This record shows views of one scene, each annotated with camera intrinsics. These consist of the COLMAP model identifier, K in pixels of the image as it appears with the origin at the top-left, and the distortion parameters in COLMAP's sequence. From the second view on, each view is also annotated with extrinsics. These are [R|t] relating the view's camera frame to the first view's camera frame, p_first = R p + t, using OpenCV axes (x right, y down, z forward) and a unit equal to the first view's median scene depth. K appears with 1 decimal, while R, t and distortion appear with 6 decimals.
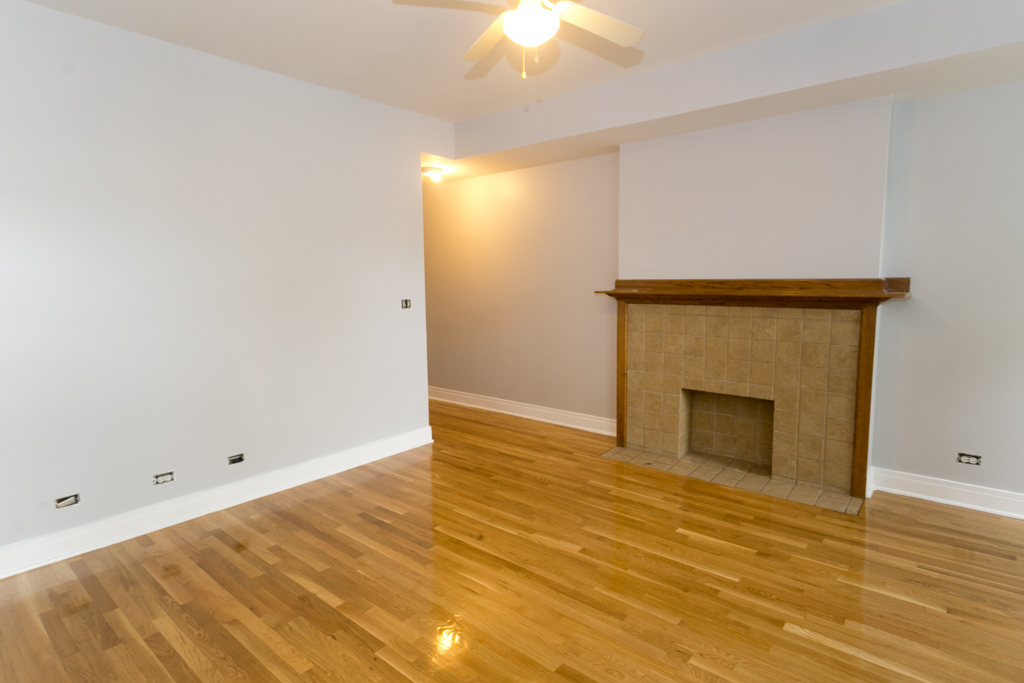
lens RADIAL K [[591.6, 0, 483.5], [0, 591.6, 345.3], [0, 0, 1]] dist [0.000974, 0.000863]
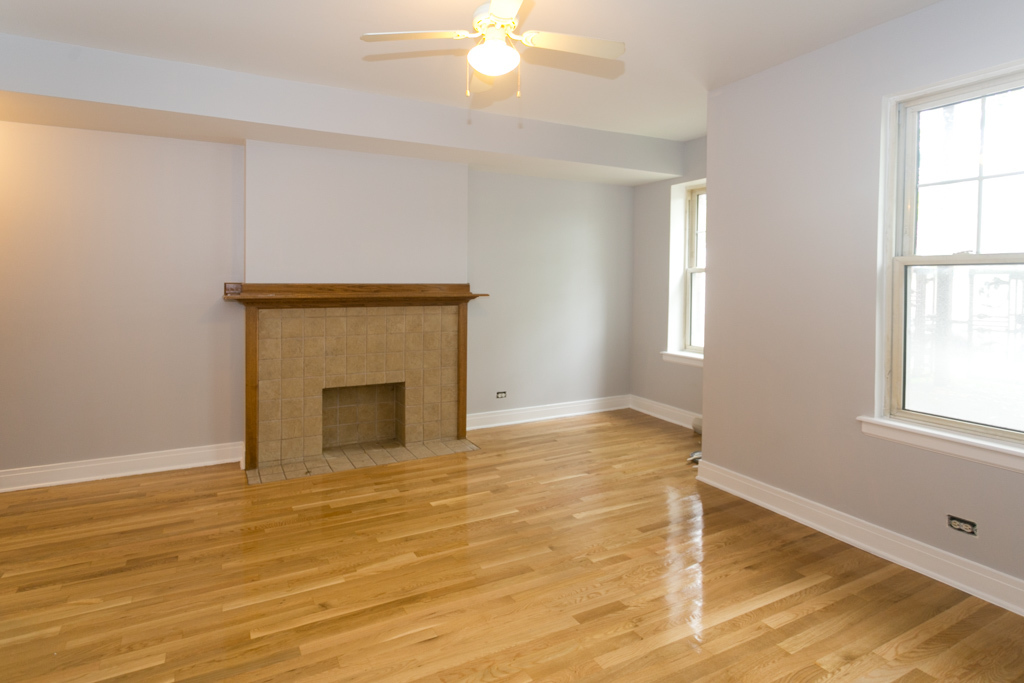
lens RADIAL K [[549.5, 0, 520.6], [0, 549.5, 281.5], [0, 0, 1]] dist [-0.000380, 0.000940]
pose [[0.311665, 0.008851, 0.950151, -0.527593], [0.101899, 0.993879, -0.042683, -0.041143], [-0.944712, 0.110122, 0.308855, 0.400986]]
